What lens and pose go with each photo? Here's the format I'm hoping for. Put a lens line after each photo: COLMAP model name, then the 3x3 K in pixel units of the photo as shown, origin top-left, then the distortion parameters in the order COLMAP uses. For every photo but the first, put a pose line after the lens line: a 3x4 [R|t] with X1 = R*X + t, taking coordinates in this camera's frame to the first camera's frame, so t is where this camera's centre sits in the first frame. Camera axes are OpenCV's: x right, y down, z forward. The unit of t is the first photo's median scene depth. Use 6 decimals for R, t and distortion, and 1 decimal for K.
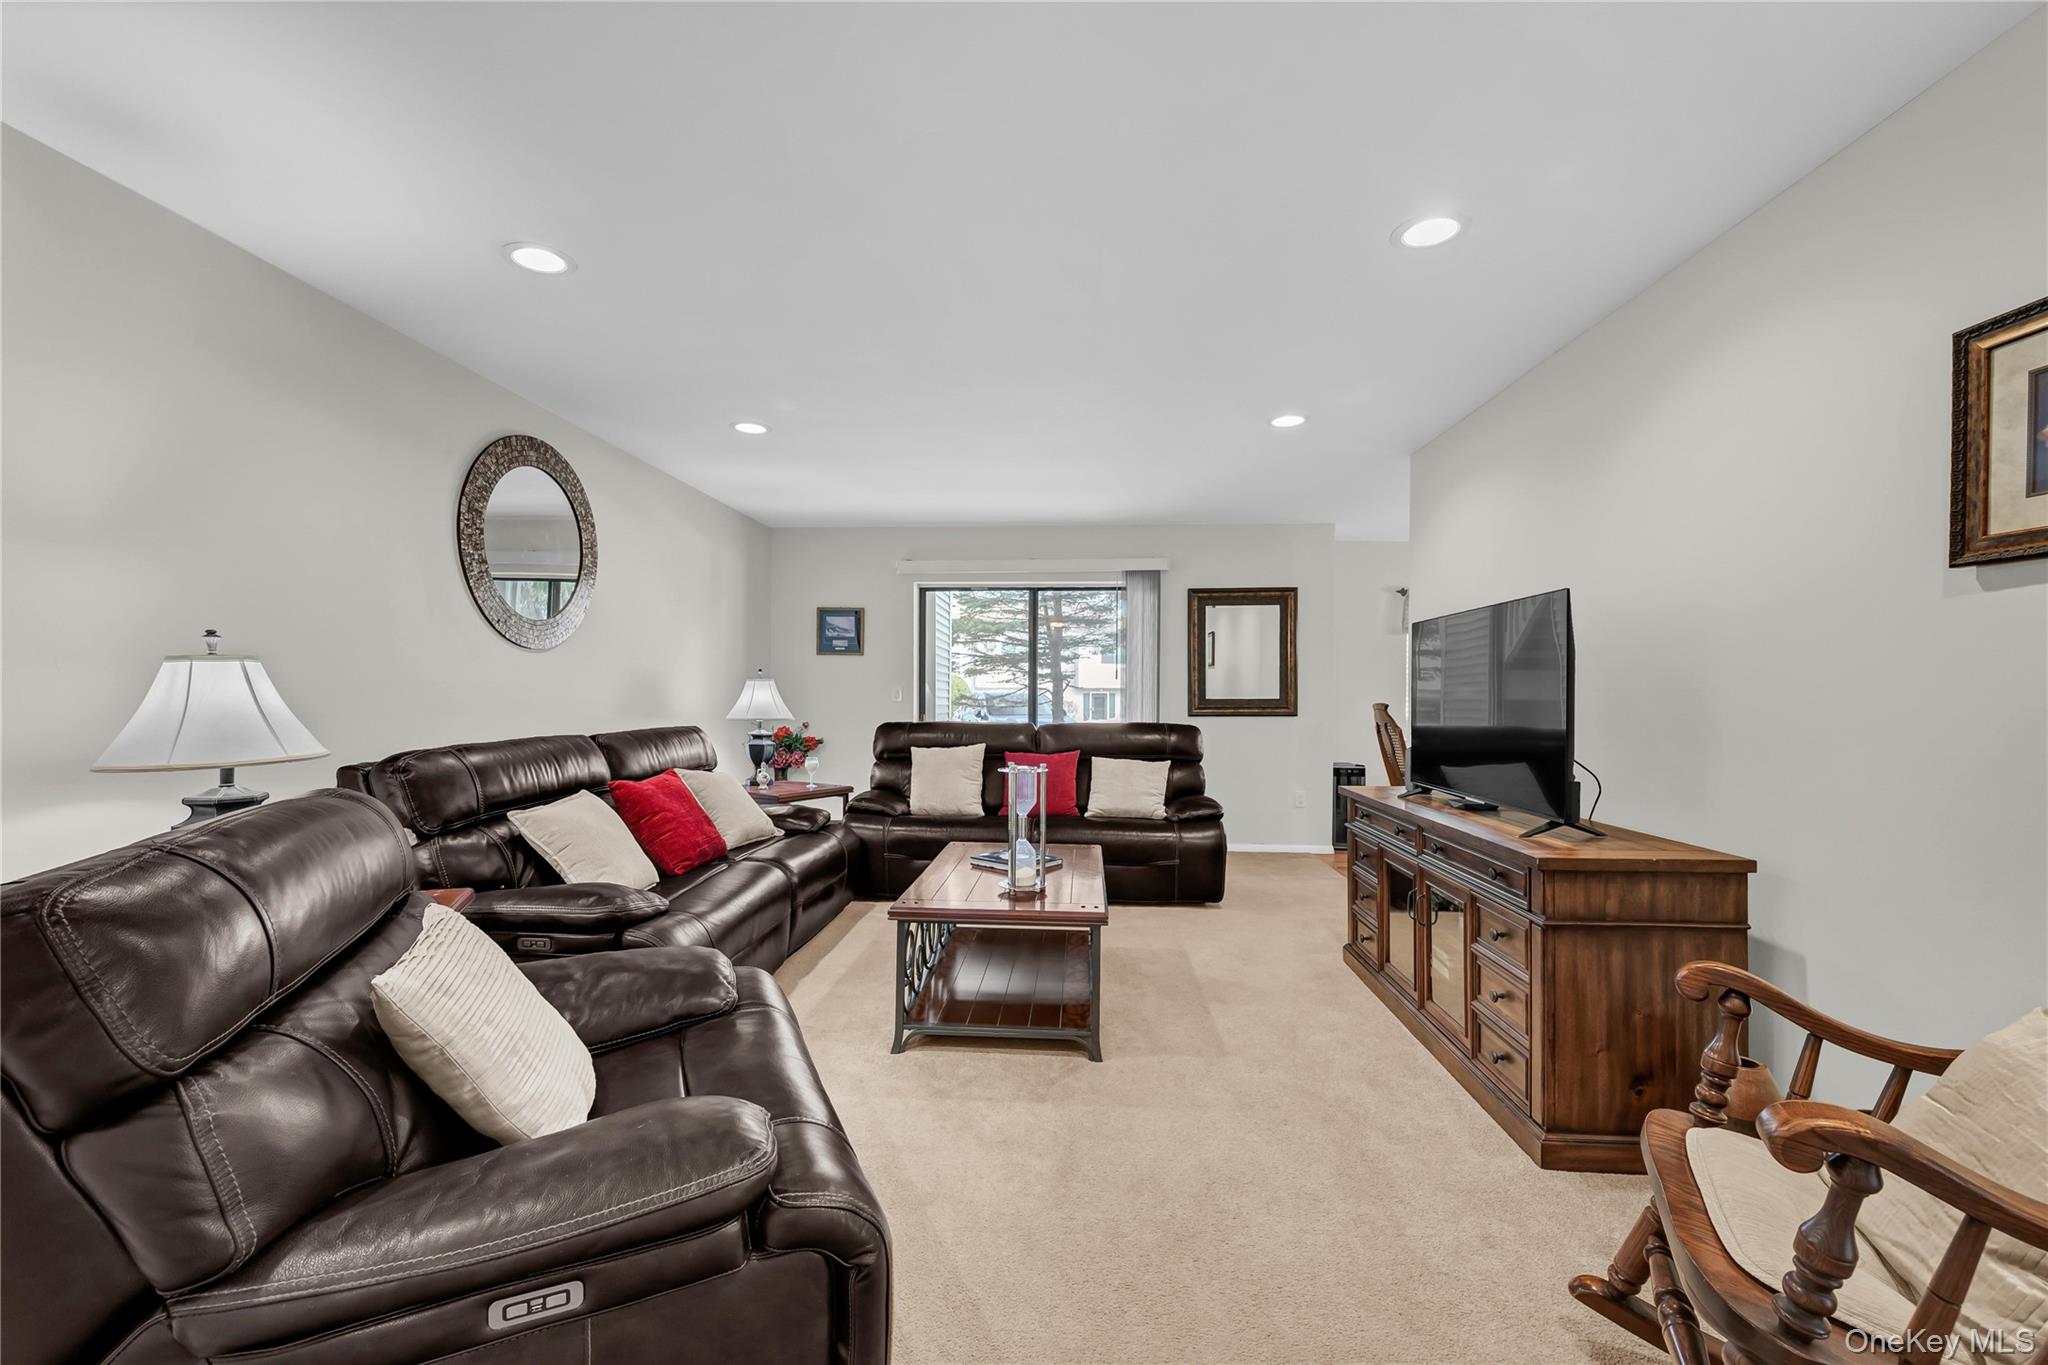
lens RADIAL K [[857.2, 0, 1021.9], [0, 857.2, 679.4], [0, 0, 1]] dist [0.002984, 0.000152]
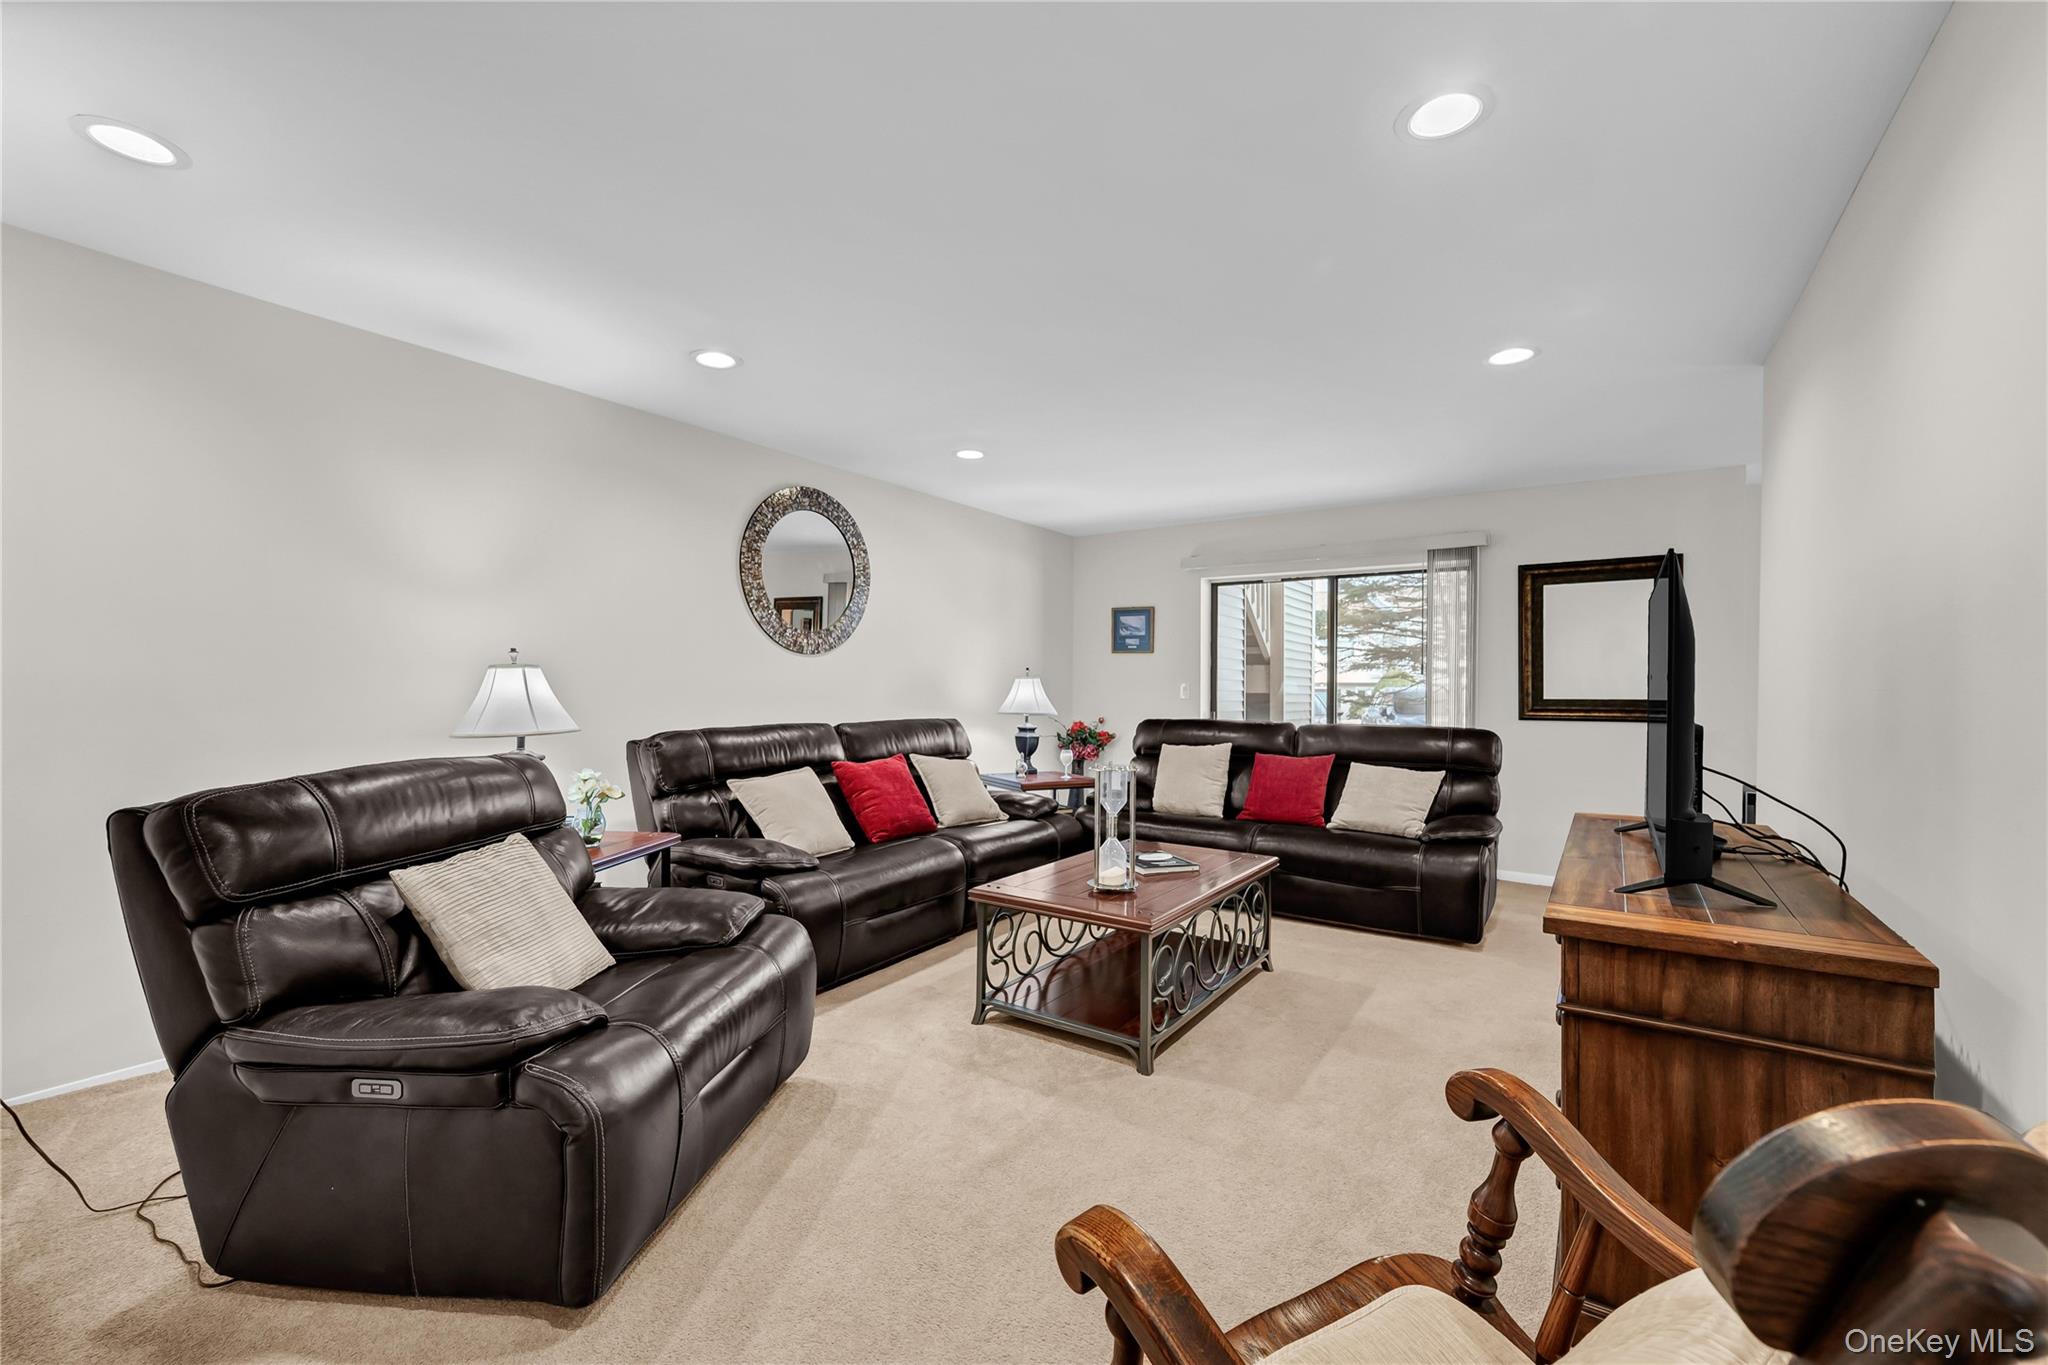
lens RADIAL K [[857.2, 0, 1021.9], [0, 857.2, 679.4], [0, 0, 1]] dist [0.002984, 0.000152]
pose [[0.859051, -0.003622, -0.511878, 0.310918], [0.005570, 0.999982, 0.002273, -0.000001], [0.511860, -0.004804, 0.859055, 0.070832]]
